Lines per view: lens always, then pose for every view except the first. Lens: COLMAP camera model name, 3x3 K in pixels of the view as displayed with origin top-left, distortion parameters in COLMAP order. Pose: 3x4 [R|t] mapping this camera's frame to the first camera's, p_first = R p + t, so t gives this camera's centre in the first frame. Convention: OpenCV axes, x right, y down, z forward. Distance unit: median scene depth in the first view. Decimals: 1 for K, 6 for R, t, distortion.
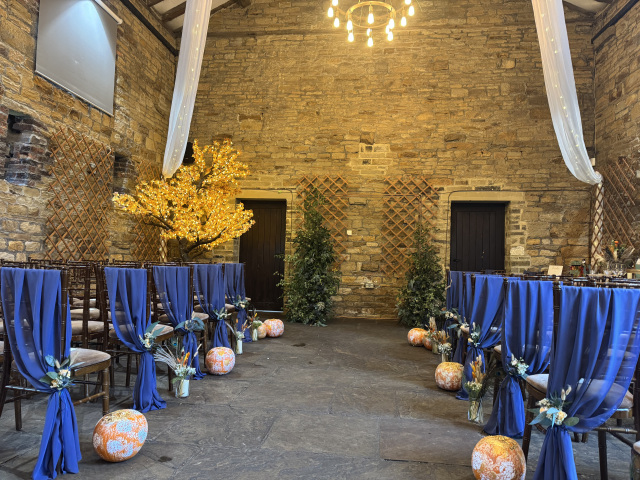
lens RADIAL K [[447.2, 0, 320.5], [0, 447.2, 246.4], [0, 0, 1]] dist [0.039227, -0.054351]
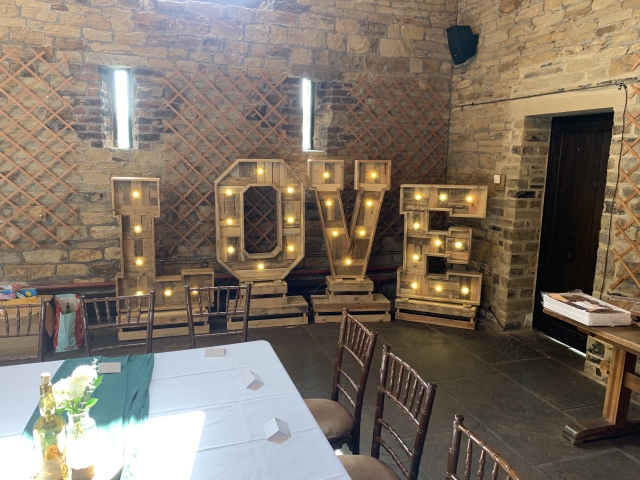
lens RADIAL K [[485.3, 0, 320.8], [0, 485.3, 241.8], [0, 0, 1]] dist [0.008777, -0.021578]
pose [[0.418927, 0.132890, -0.898243, 0.237716], [0.020690, 0.987579, 0.155756, -0.062764], [0.907784, -0.083835, 0.410974, 0.593983]]
